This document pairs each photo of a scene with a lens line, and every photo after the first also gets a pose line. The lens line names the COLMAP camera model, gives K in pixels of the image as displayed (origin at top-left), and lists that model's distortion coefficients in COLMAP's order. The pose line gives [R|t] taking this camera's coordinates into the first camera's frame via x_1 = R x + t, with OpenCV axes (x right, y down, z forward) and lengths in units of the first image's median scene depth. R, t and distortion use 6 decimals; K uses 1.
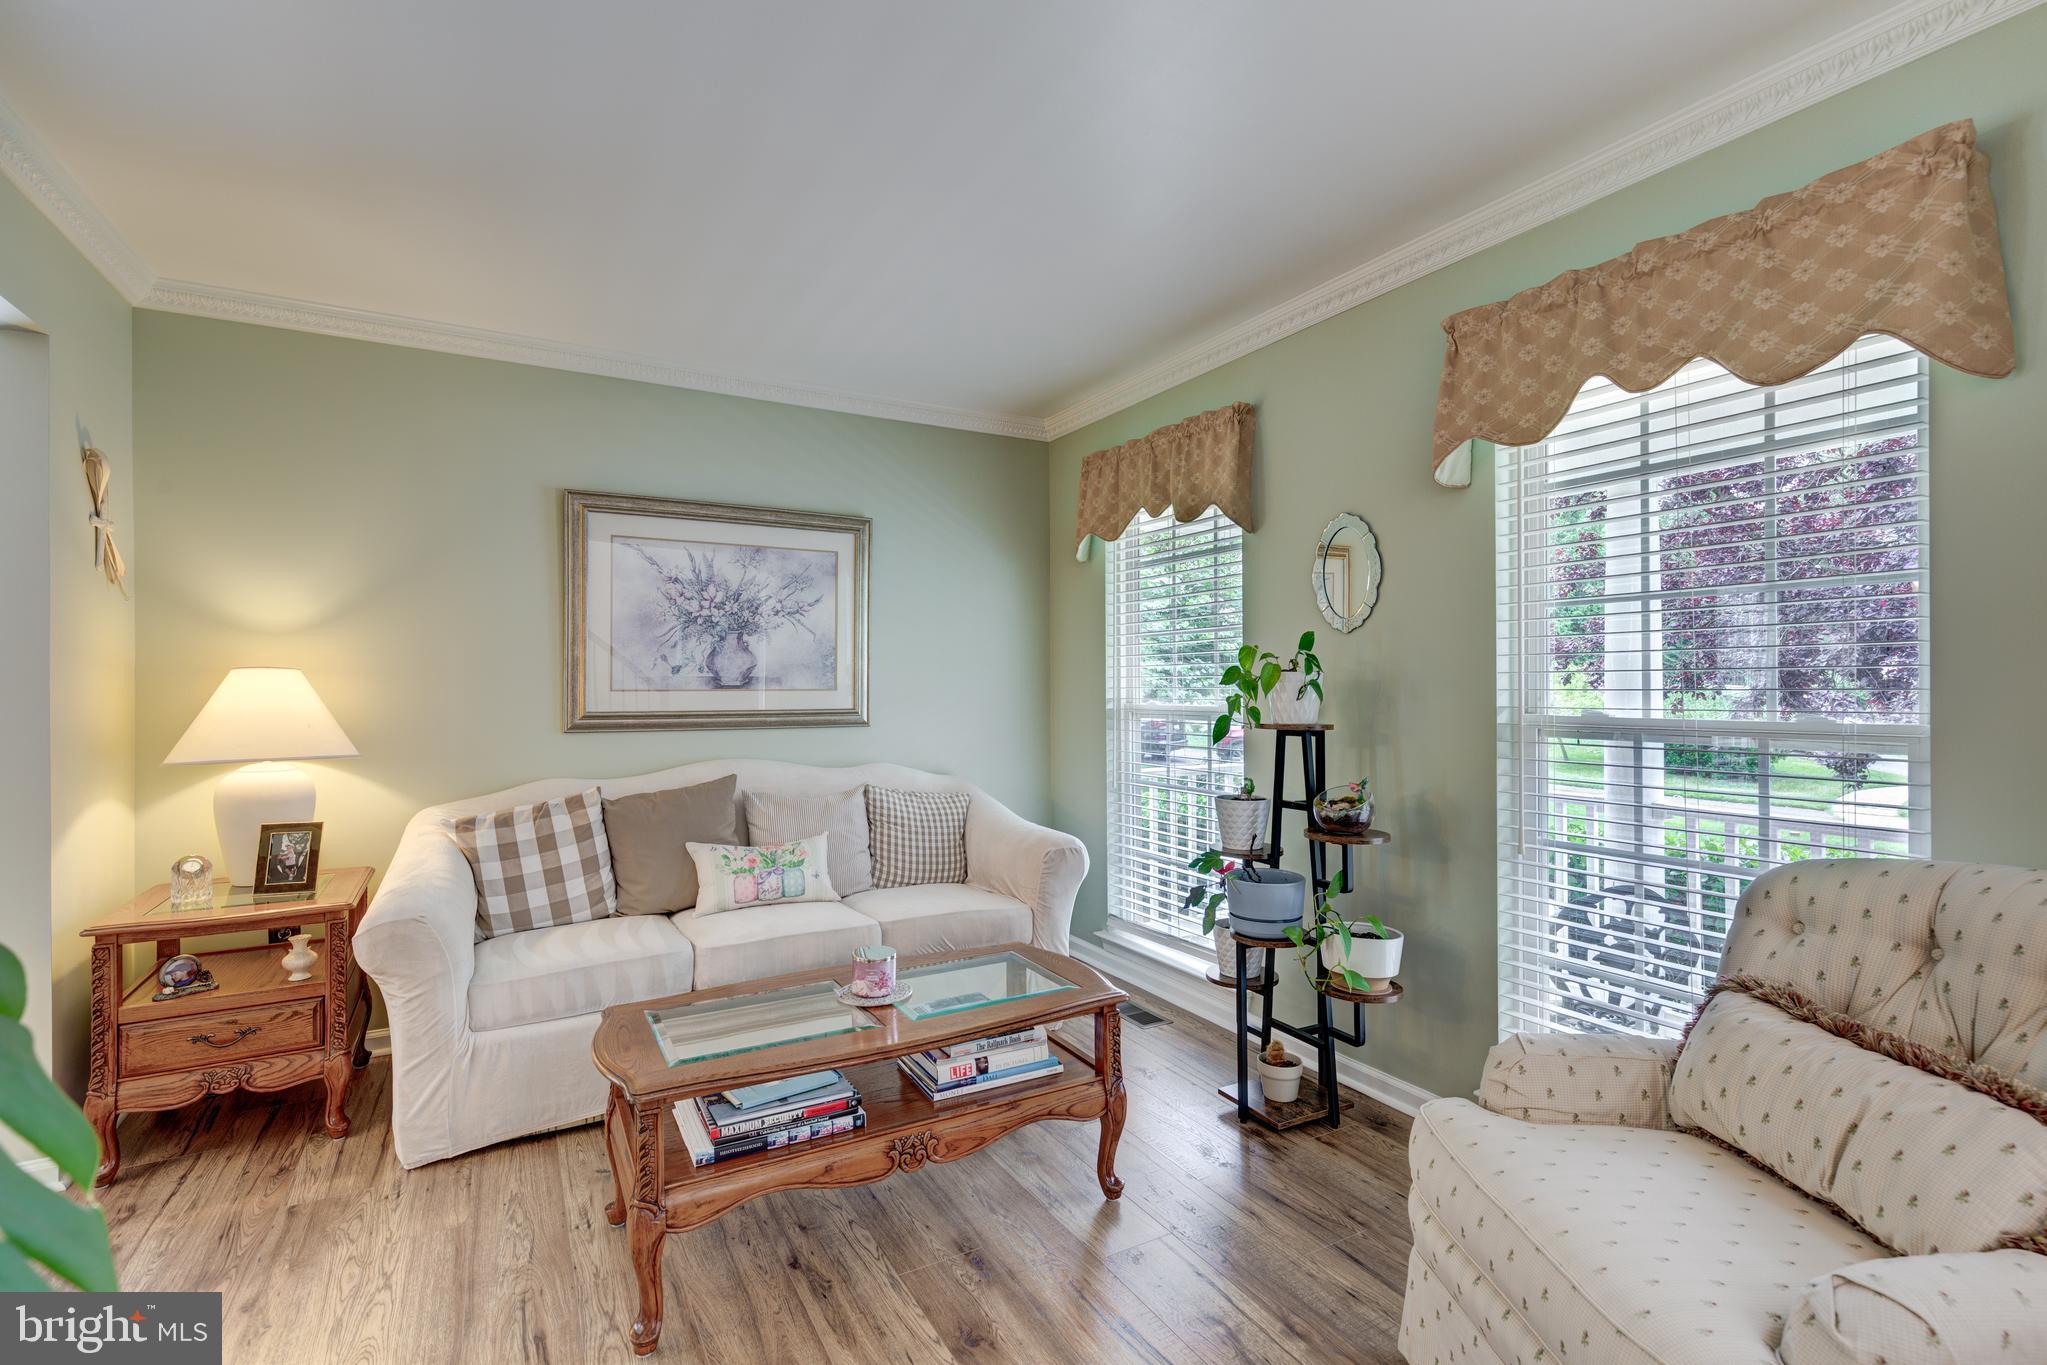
lens RADIAL K [[932.8, 0, 1029.2], [0, 932.8, 675.4], [0, 0, 1]] dist [0.003072, -0.000795]
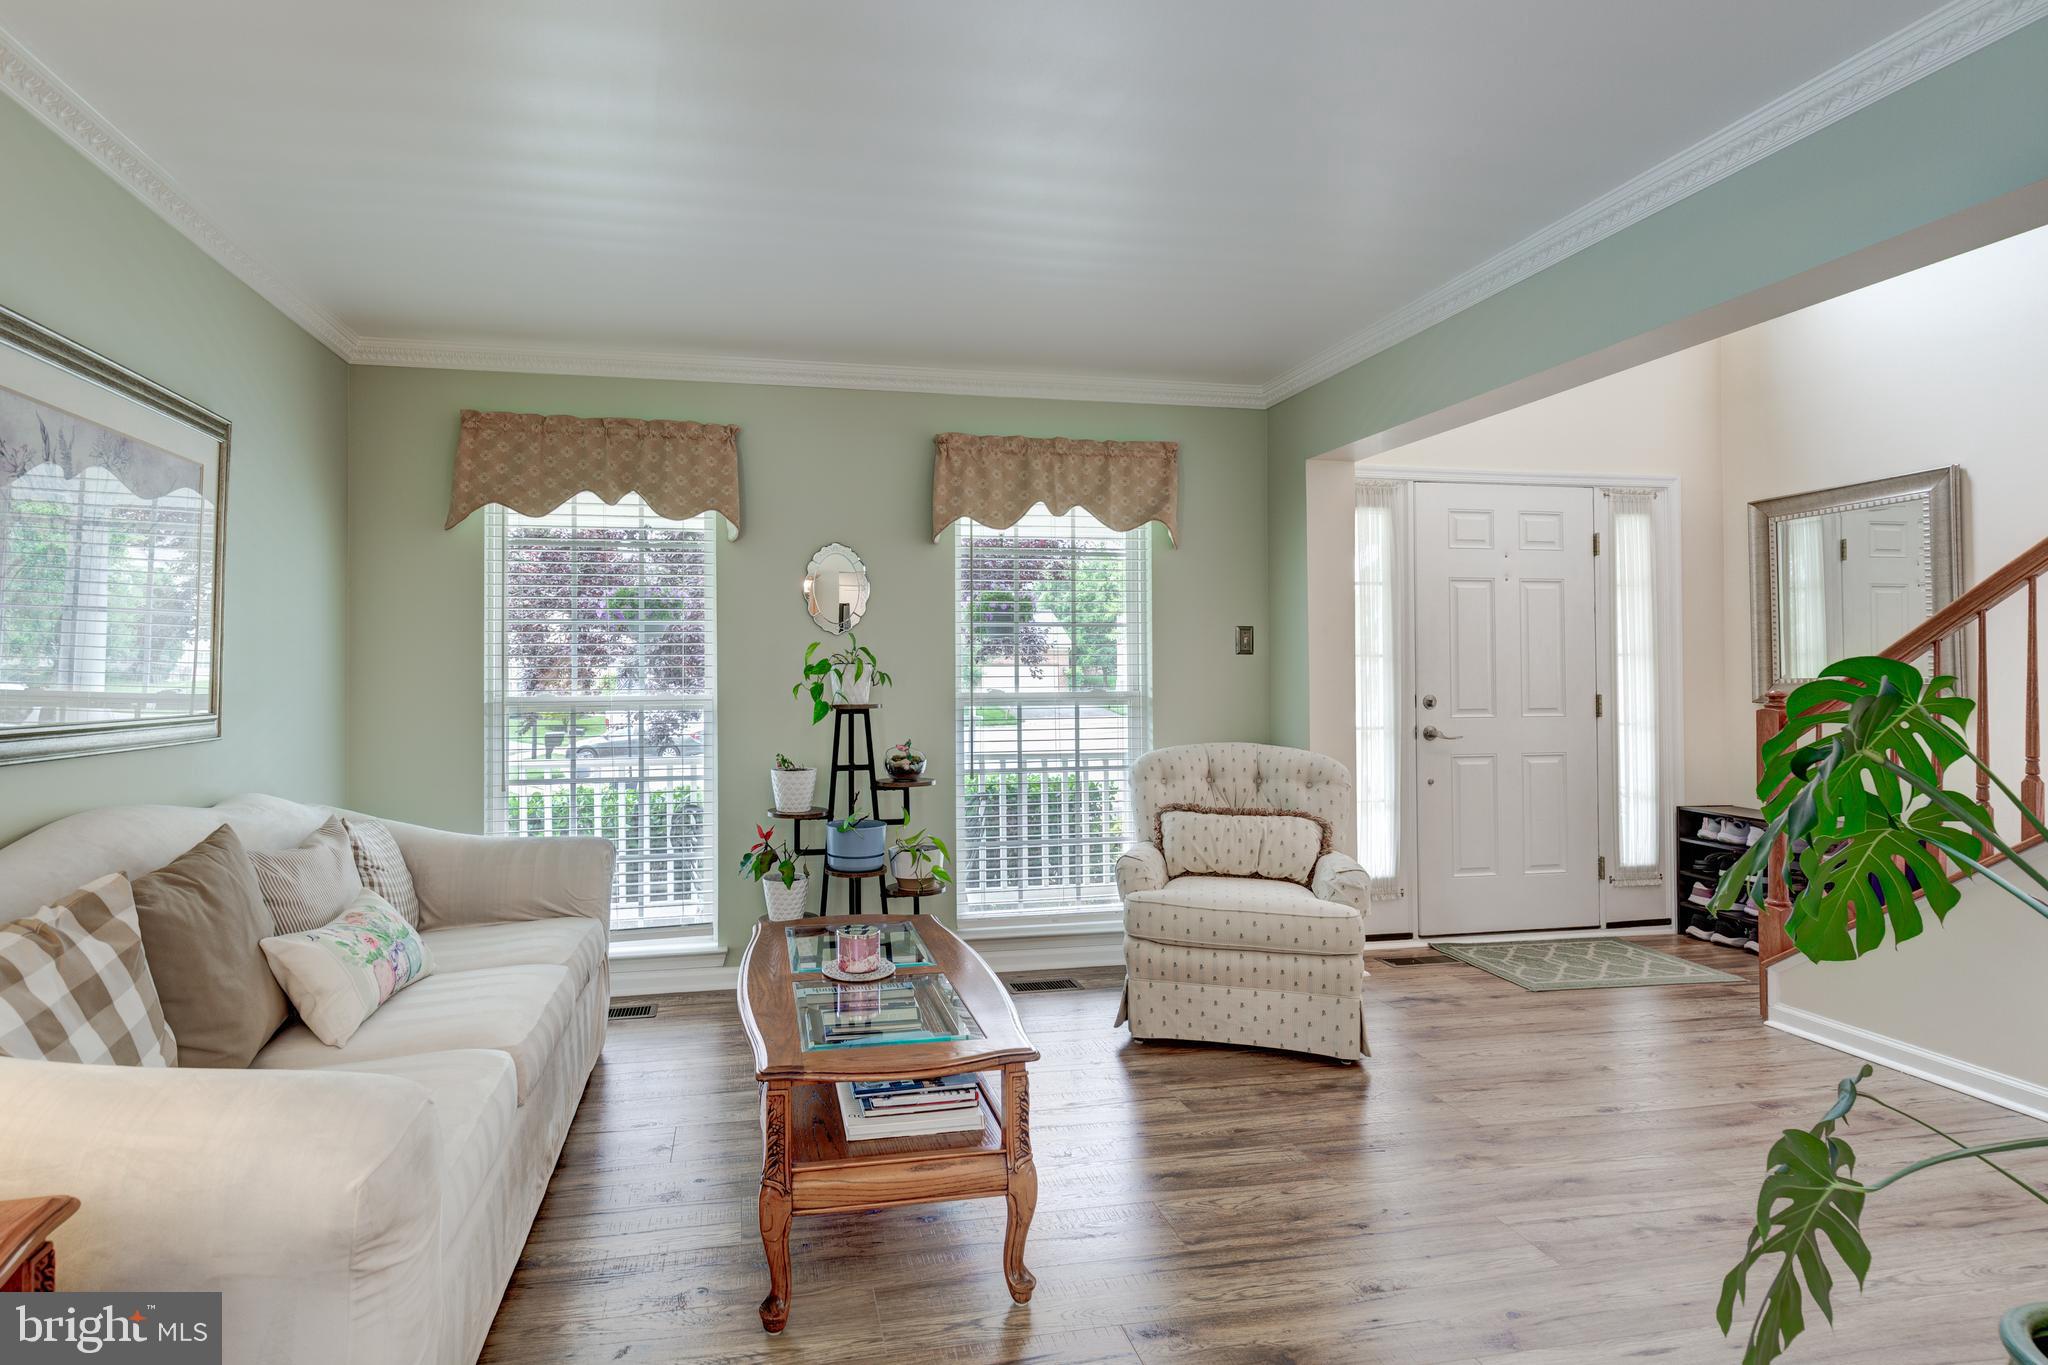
lens RADIAL K [[961.5, 0, 925.8], [0, 961.5, 662.2], [0, 0, 1]] dist [0.002877, 0.000462]
pose [[0.319355, 0.013114, 0.947545, -0.828465], [-0.006501, 0.999911, -0.011647, 0.007302], [-0.947613, -0.002440, 0.319411, 0.419353]]
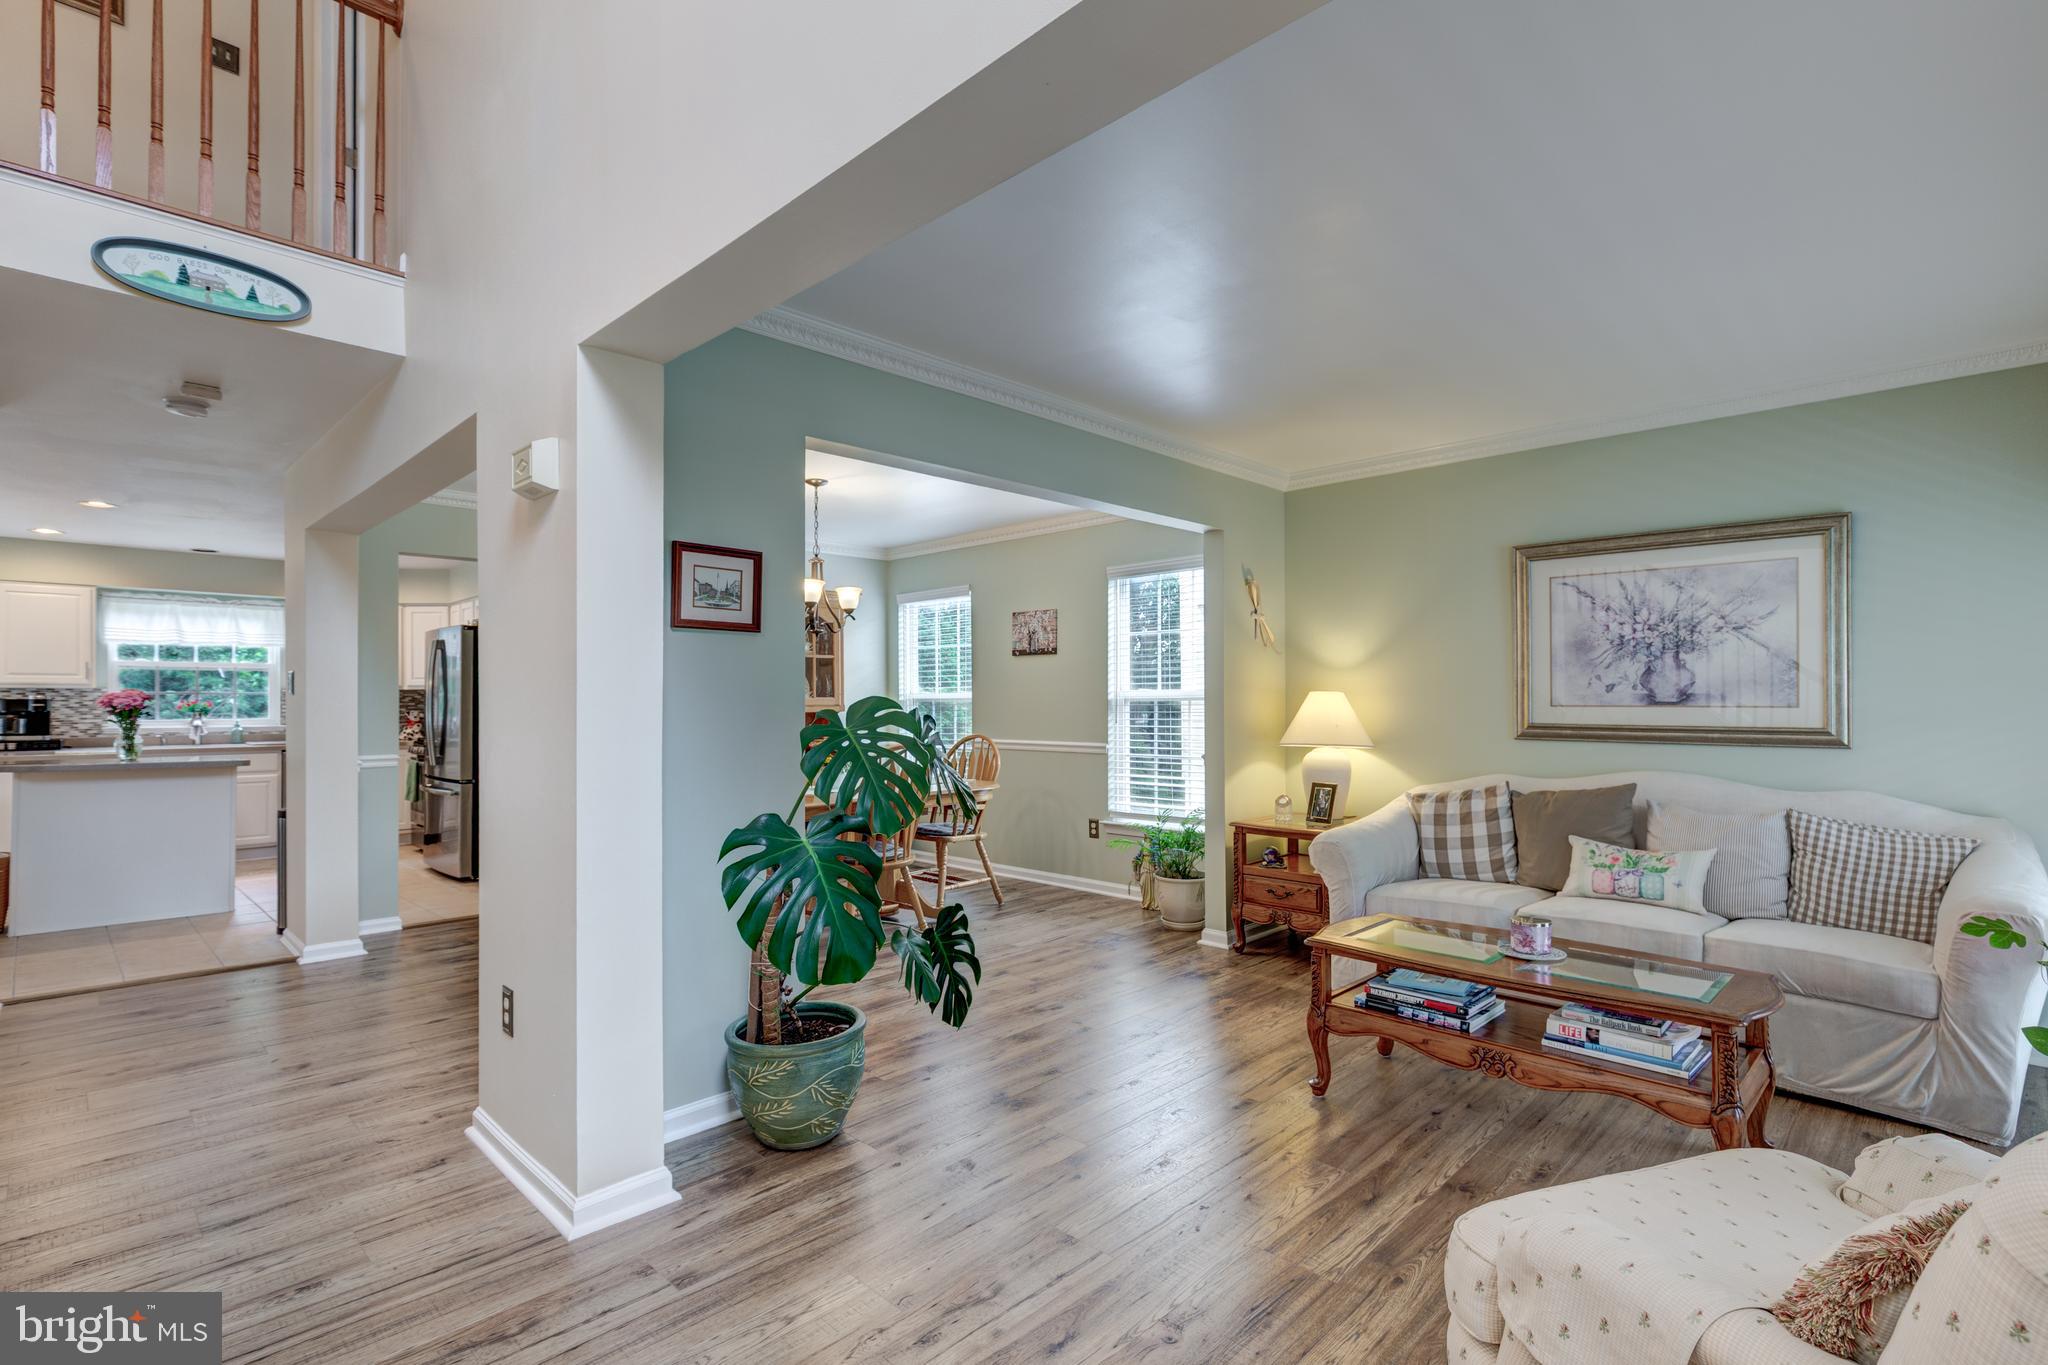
lens RADIAL K [[933.3, 0, 1033.6], [0, 933.3, 693.8], [0, 0, 1]] dist [0.003072, -0.000795]
pose [[0.284196, -0.006053, -0.958747, 0.580538], [0.010935, 0.999935, -0.003072, -0.003535], [0.958704, -0.009610, 0.284244, 0.014602]]
